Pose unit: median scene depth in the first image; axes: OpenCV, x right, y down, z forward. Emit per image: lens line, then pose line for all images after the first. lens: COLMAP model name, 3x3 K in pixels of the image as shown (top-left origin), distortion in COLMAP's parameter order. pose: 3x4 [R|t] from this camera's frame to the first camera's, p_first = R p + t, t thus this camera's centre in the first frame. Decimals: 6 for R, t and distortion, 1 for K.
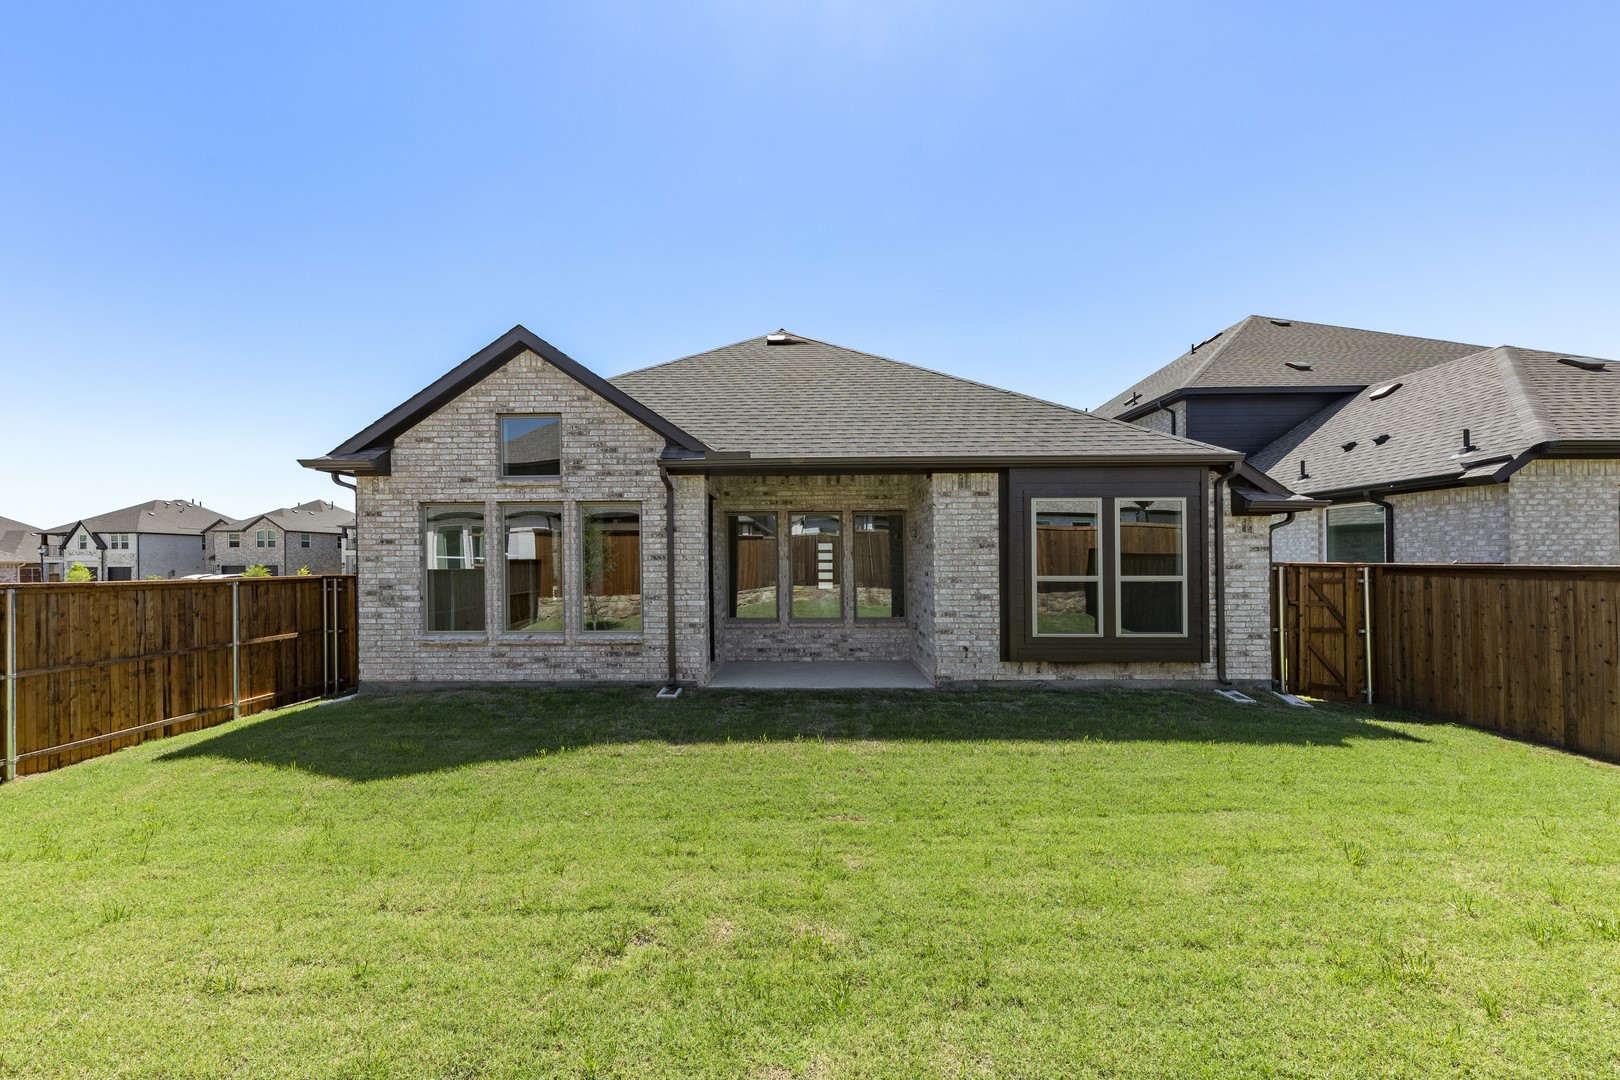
lens RADIAL K [[577.6, 0, 802.1], [0, 577.6, 563.6], [0, 0, 1]] dist [0.006449, -0.000316]
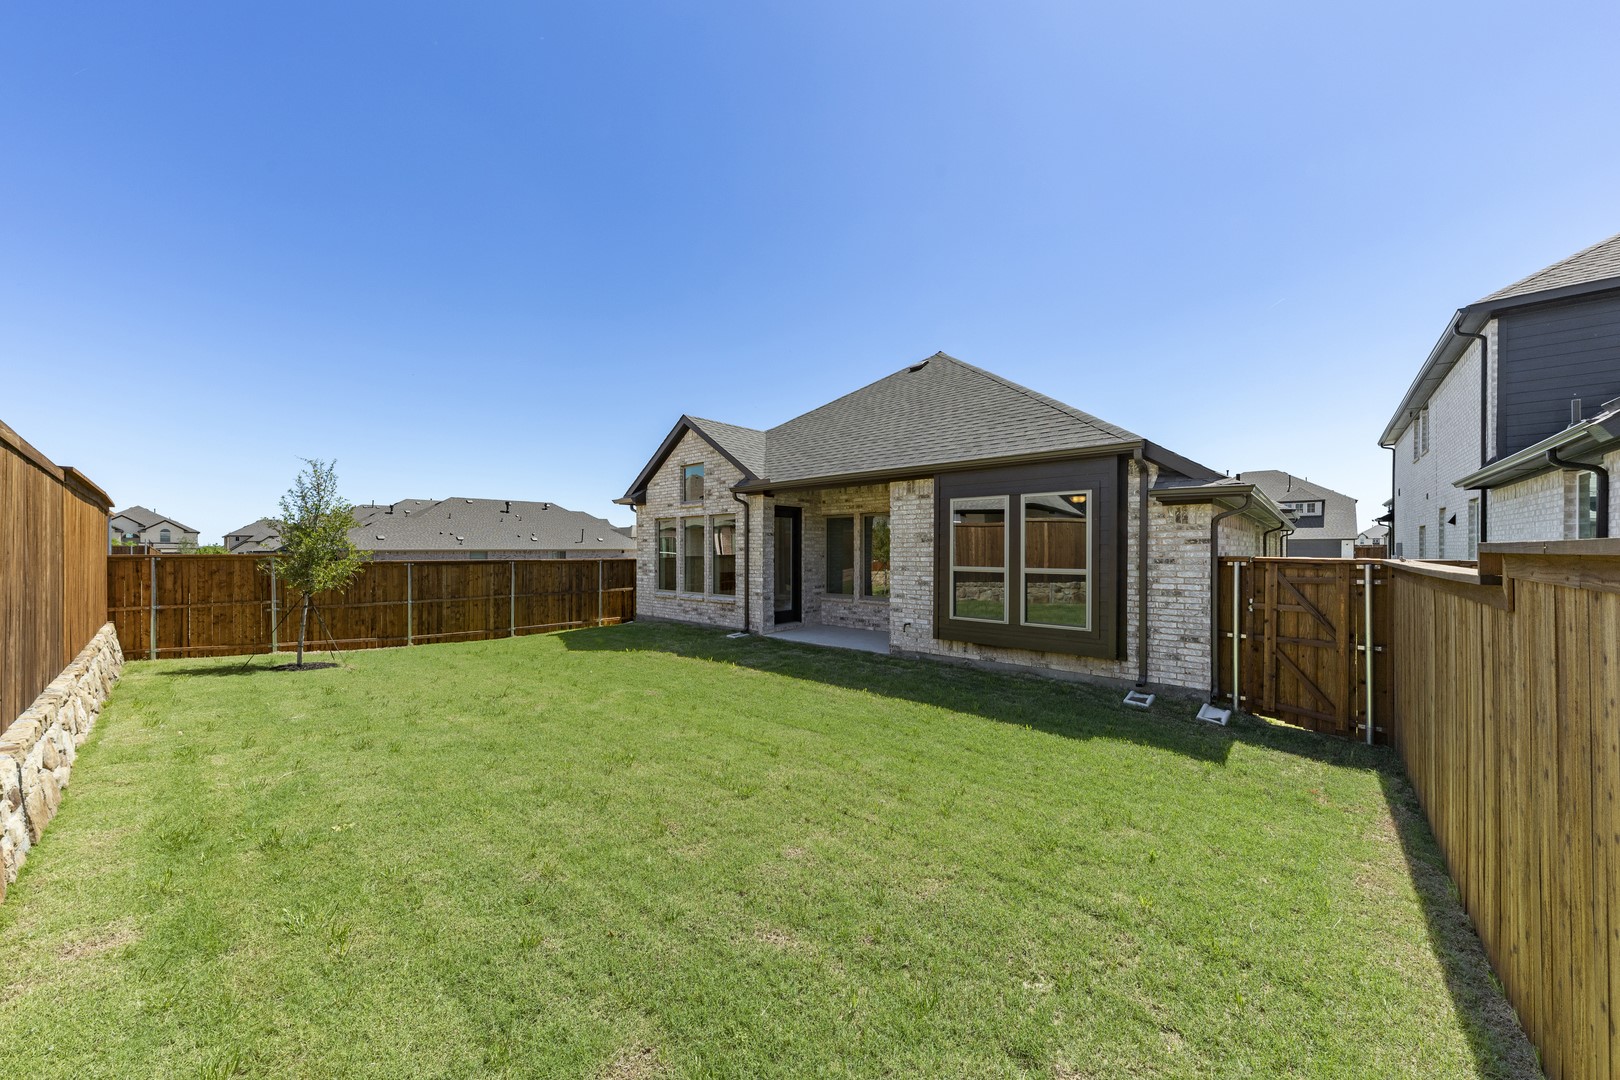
lens RADIAL K [[539.2, 0, 808.4], [0, 539.2, 549.7], [0, 0, 1]] dist [0.000664, 0.000021]
pose [[0.775571, 0.002626, -0.631255, 0.828572], [-0.004025, 0.999992, -0.000784, -0.009220], [0.631247, 0.003149, 0.775575, -0.015318]]
